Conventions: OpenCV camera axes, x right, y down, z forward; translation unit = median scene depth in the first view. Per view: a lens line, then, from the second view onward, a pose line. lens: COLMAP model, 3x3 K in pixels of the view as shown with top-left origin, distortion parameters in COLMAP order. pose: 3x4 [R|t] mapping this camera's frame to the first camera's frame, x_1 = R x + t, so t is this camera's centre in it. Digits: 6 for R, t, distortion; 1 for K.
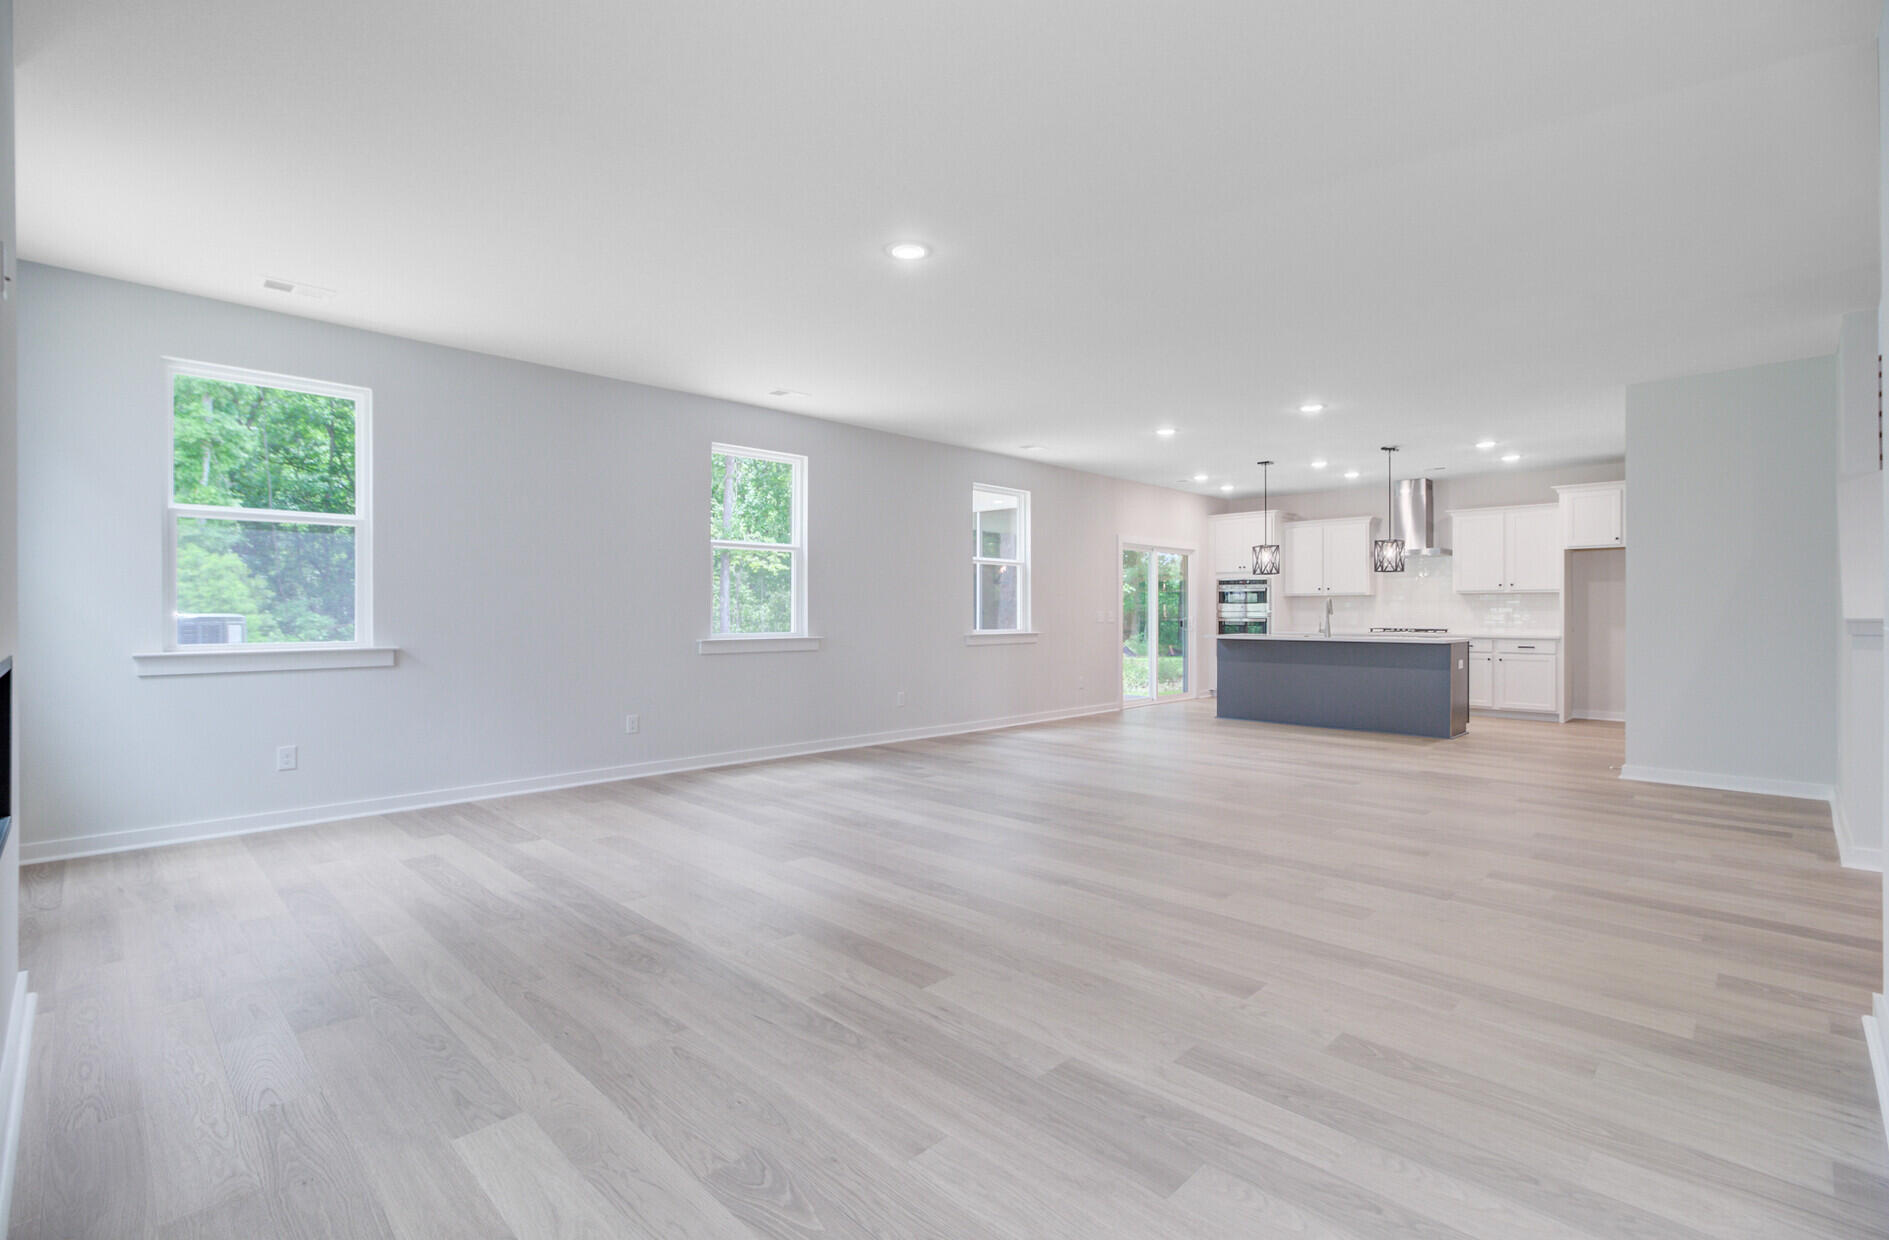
lens RADIAL K [[864.3, 0, 938.6], [0, 864.3, 602.2], [0, 0, 1]] dist [-0.001135, 0.000012]
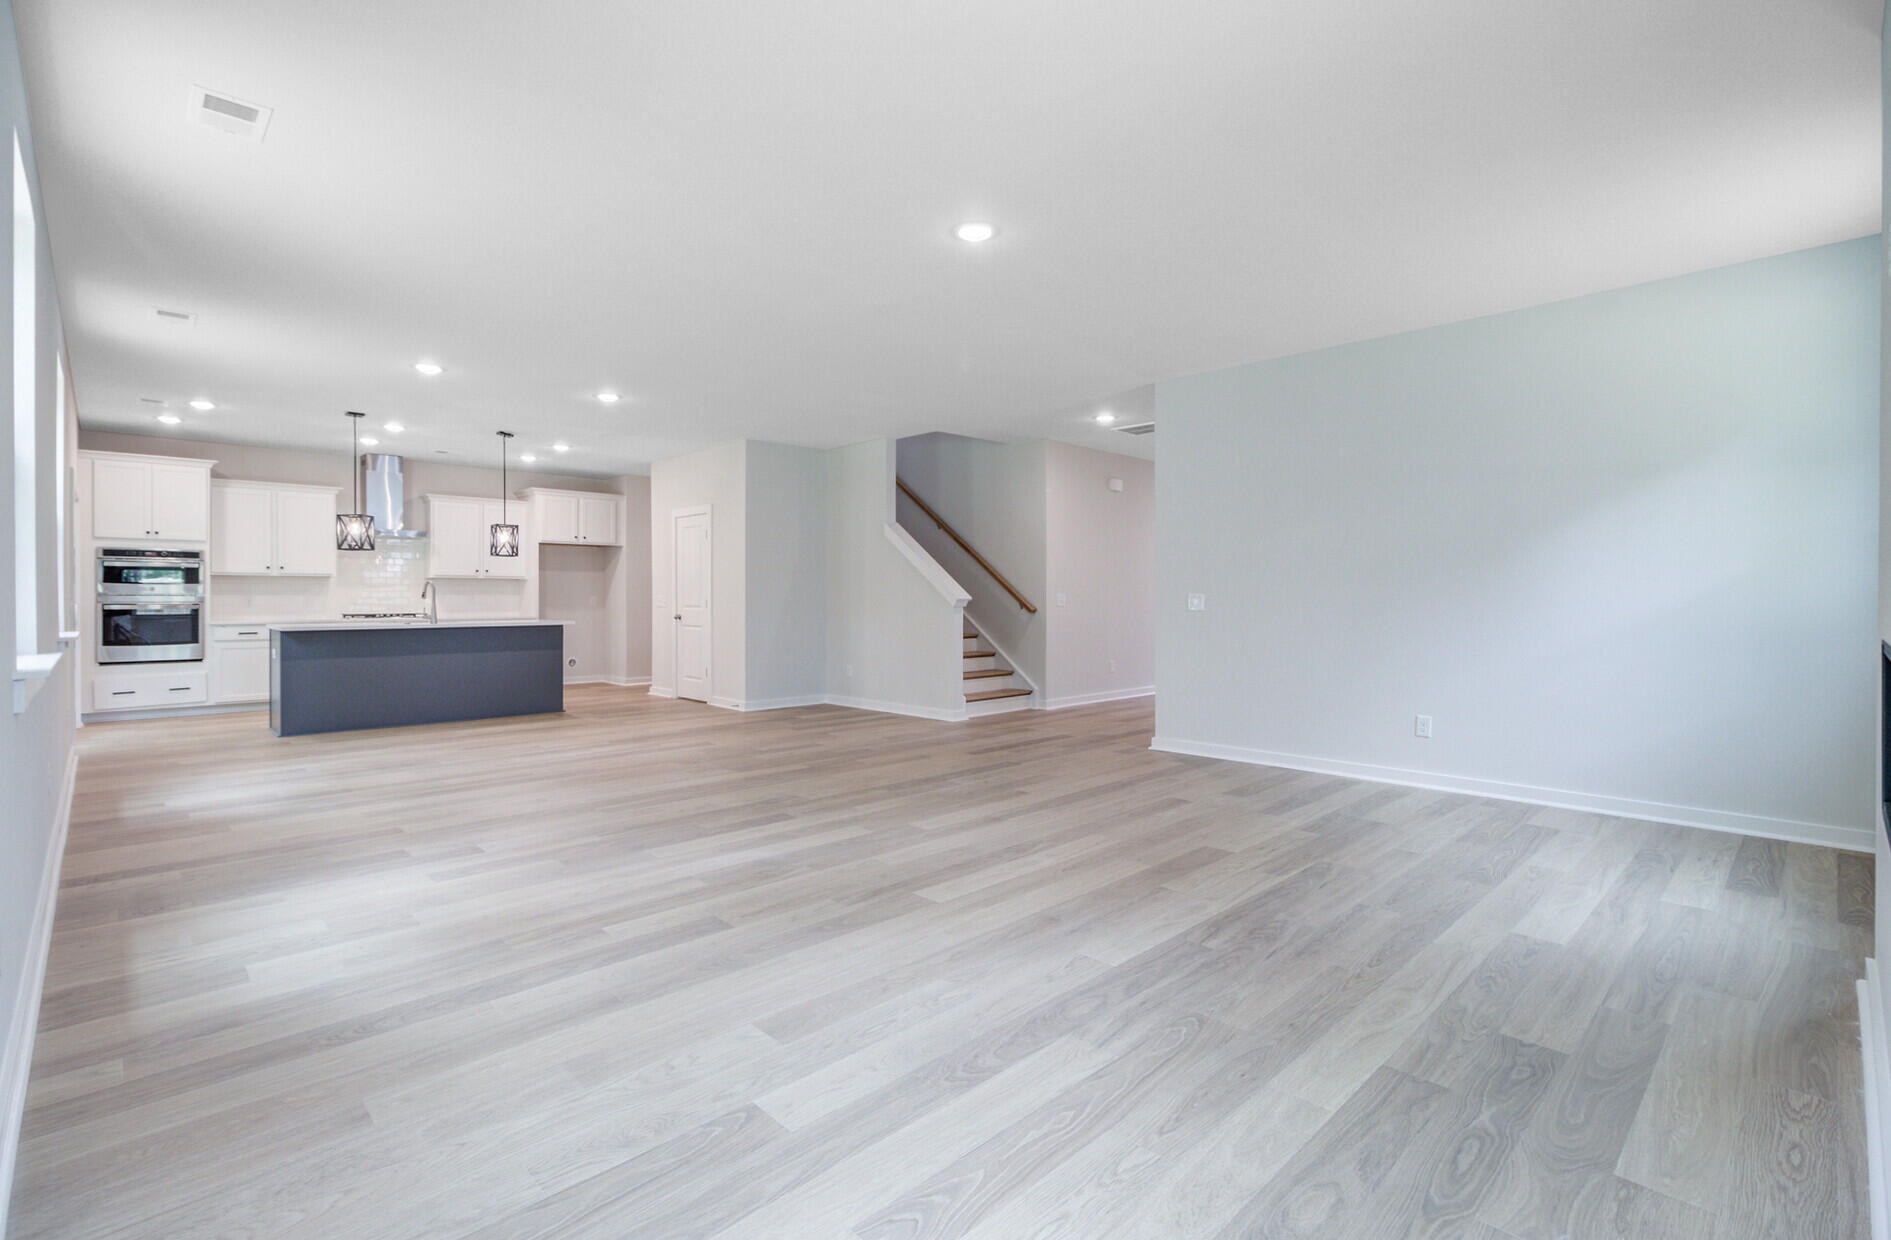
lens RADIAL K [[865.2, 0, 939.6], [0, 865.2, 602.2], [0, 0, 1]] dist [-0.001135, 0.000012]
pose [[0.013915, -0.007486, 0.999875, -1.119385], [-0.011333, 0.999907, 0.007643, 0.011790], [-0.999839, -0.011438, 0.013829, 1.114126]]
